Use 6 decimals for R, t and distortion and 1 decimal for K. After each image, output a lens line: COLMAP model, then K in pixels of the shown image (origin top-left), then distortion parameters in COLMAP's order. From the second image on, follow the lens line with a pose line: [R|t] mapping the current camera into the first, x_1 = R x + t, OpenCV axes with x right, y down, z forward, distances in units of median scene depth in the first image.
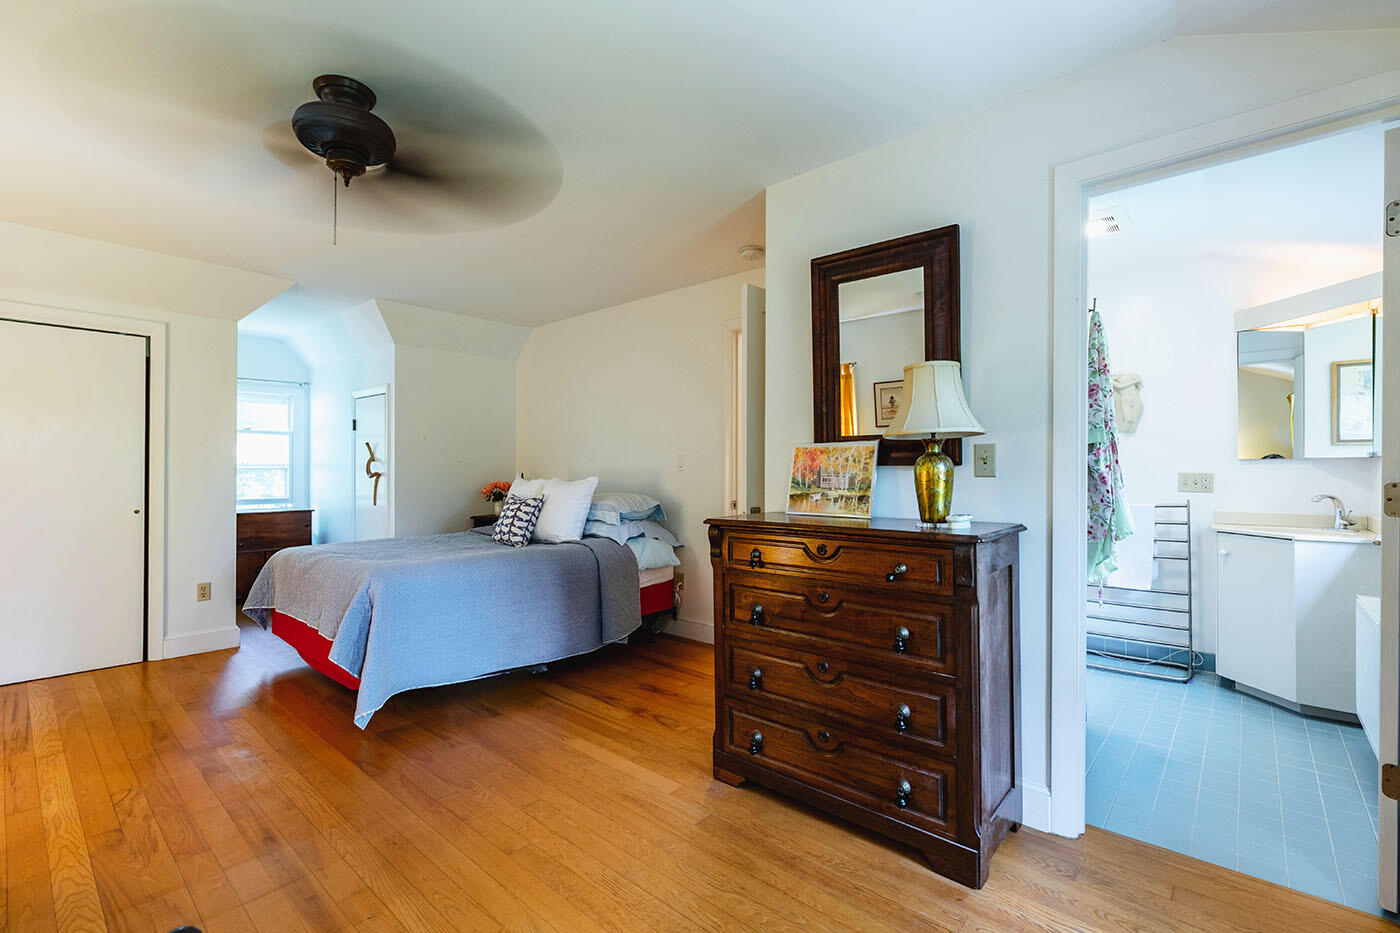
lens RADIAL K [[623.4, 0, 700.0], [0, 623.4, 466.5], [0, 0, 1]] dist [-0.000878, -0.000085]
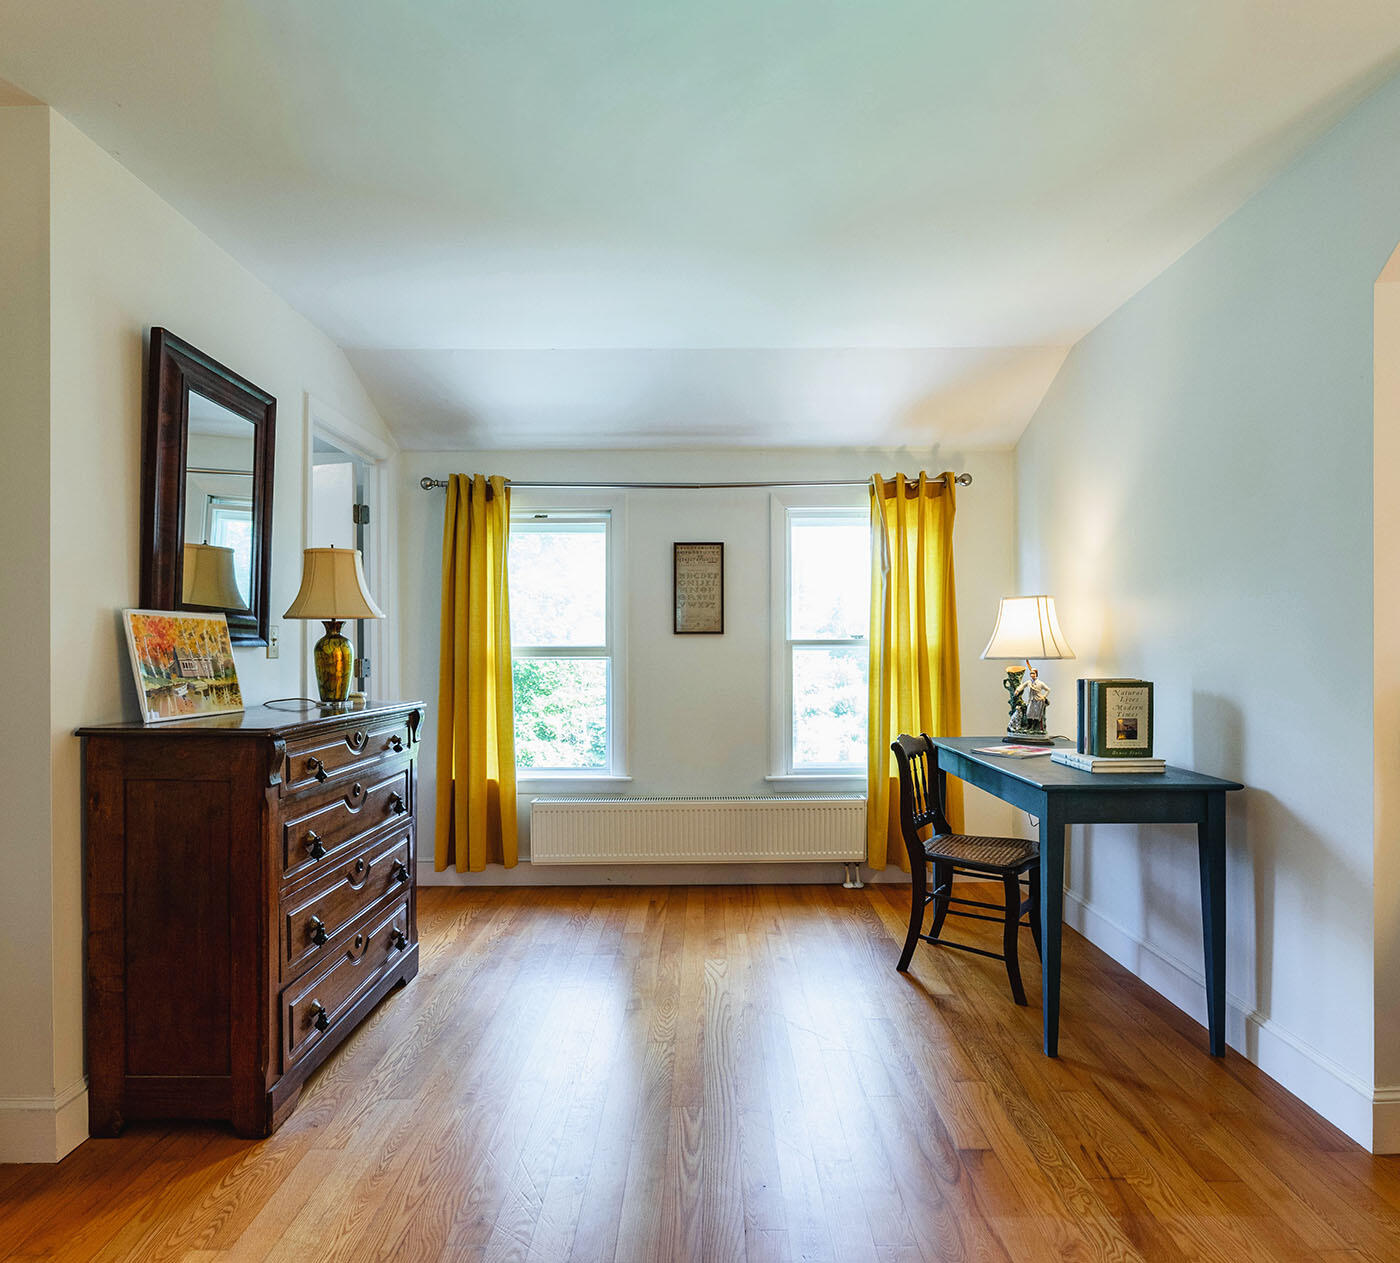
lens RADIAL K [[788.3, 0, 702.3], [0, 788.3, 660.8], [0, 0, 1]] dist [0.001131, -0.000004]
pose [[-0.663933, -0.006121, 0.747767, -0.500914], [-0.003017, 0.999980, 0.005508, 0.005867], [-0.747786, 0.001401, -0.663938, 0.694059]]
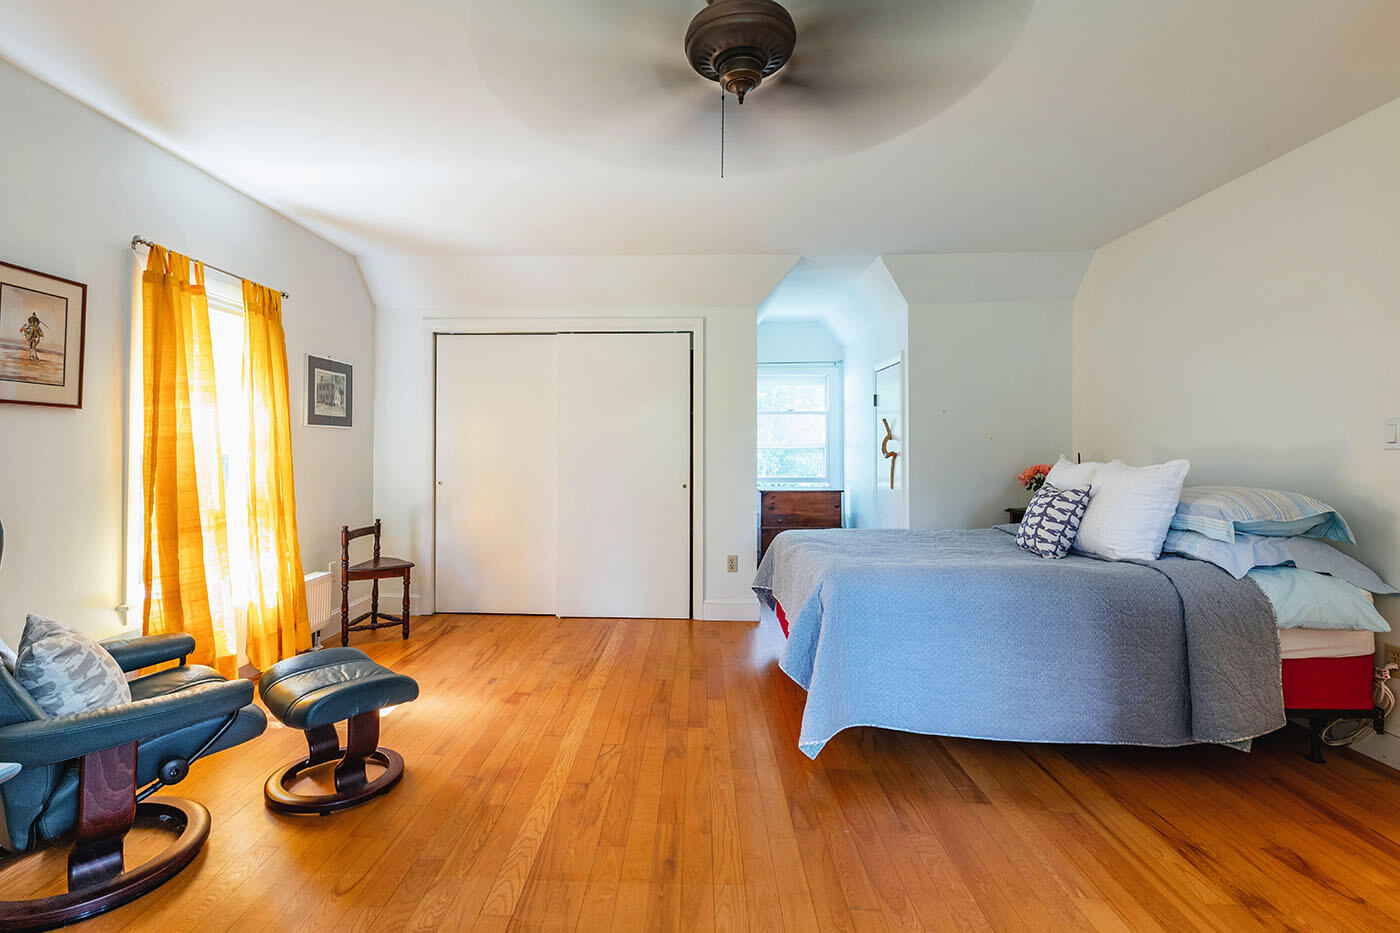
lens RADIAL K [[671.5, 0, 660.2], [0, 671.5, 439.3], [0, 0, 1]] dist [-0.000811, -0.000239]
pose [[0.624418, -0.013181, -0.780979, 0.027882], [0.006041, 0.999909, -0.012046, 0.001291], [0.781067, 0.002804, 0.624441, 0.184934]]
